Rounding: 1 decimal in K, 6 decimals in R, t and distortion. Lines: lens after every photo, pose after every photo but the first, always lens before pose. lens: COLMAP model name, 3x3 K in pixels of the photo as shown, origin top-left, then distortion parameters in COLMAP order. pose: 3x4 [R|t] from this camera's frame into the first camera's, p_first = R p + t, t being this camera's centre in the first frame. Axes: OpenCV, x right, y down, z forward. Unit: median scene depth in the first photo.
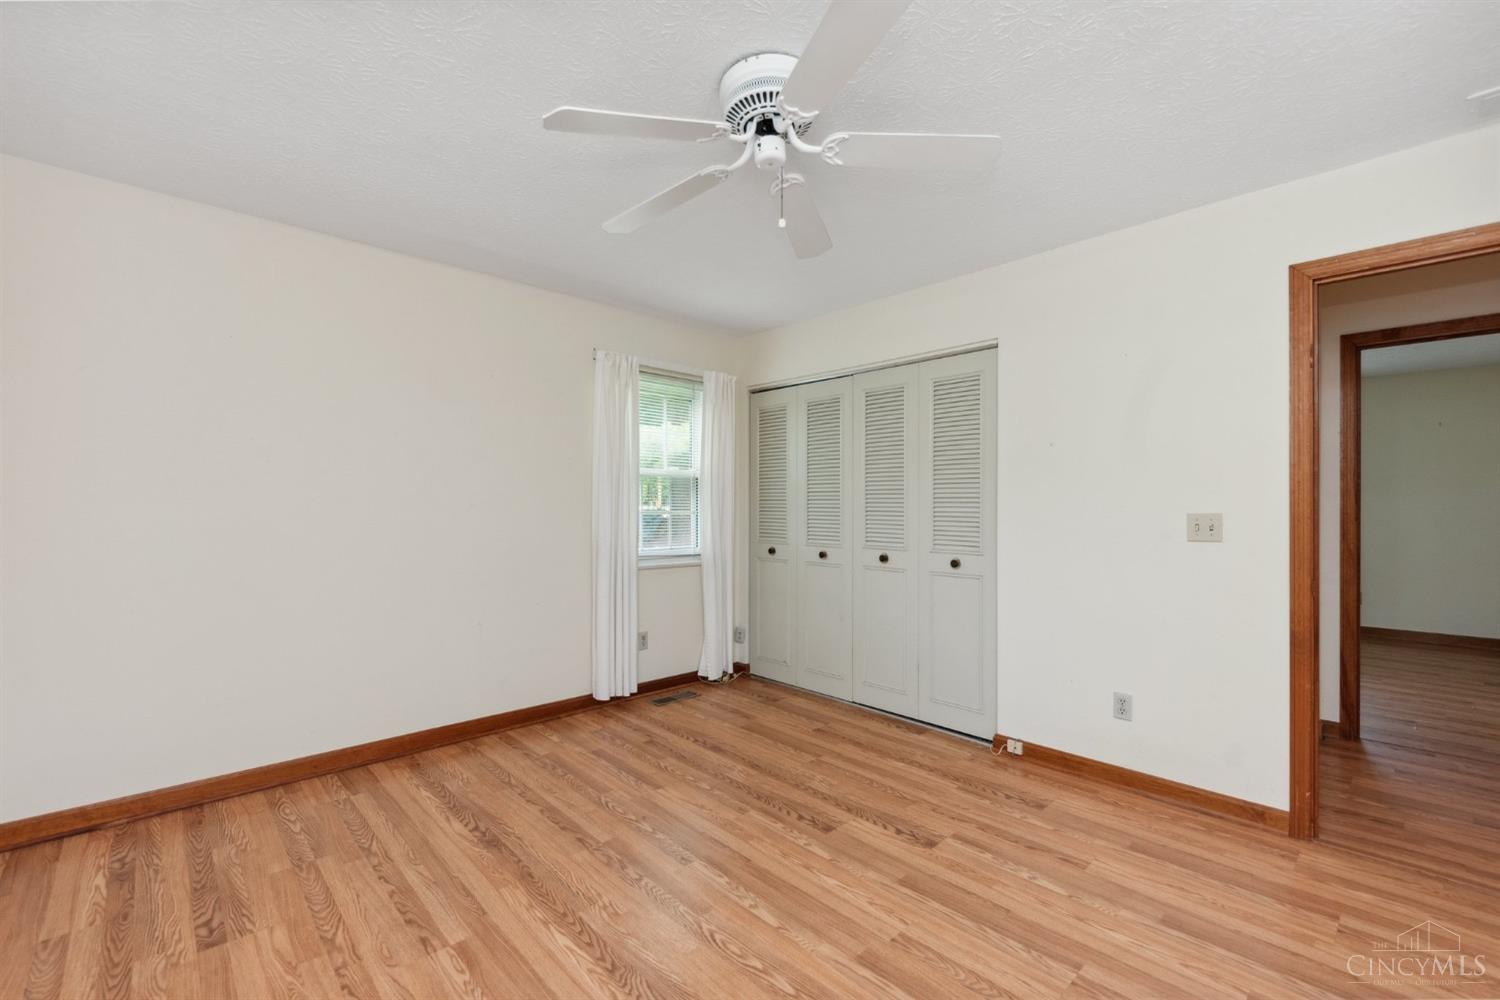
lens RADIAL K [[633.4, 0, 748.4], [0, 633.4, 521.7], [0, 0, 1]] dist [0.017713, -0.010247]
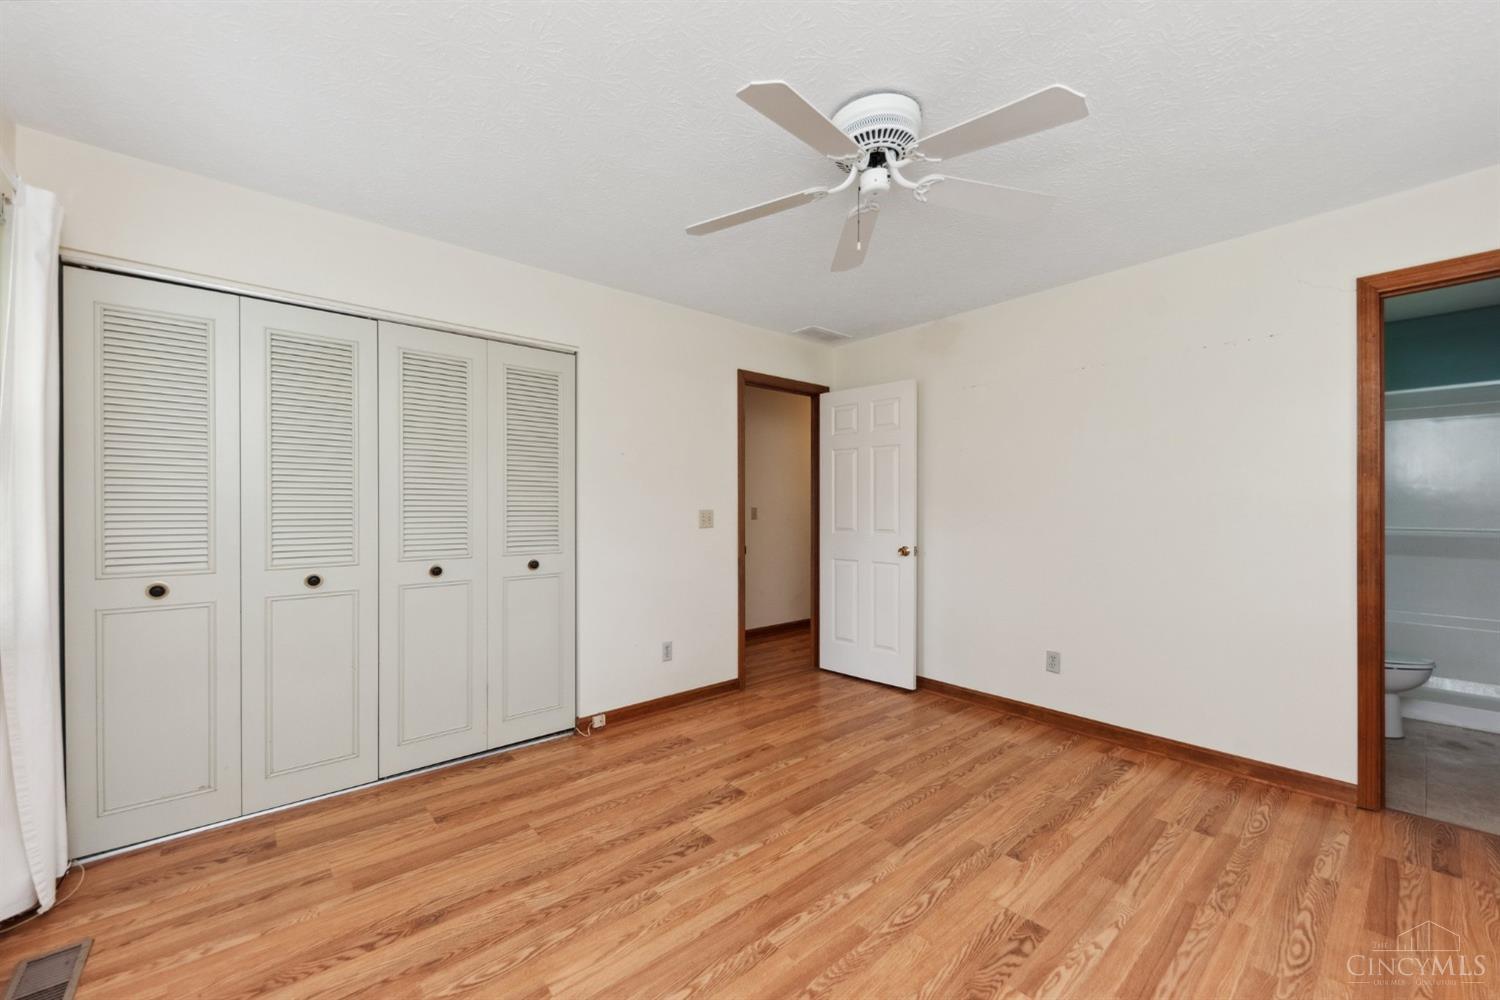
lens RADIAL K [[572.5, 0, 747.9], [0, 572.5, 507.2], [0, 0, 1]] dist [0.001160, -0.000389]
pose [[0.049143, -0.002203, 0.998789, -0.643430], [0.024092, 0.999709, 0.001019, -0.016872], [-0.998501, 0.024013, 0.049182, 0.770691]]
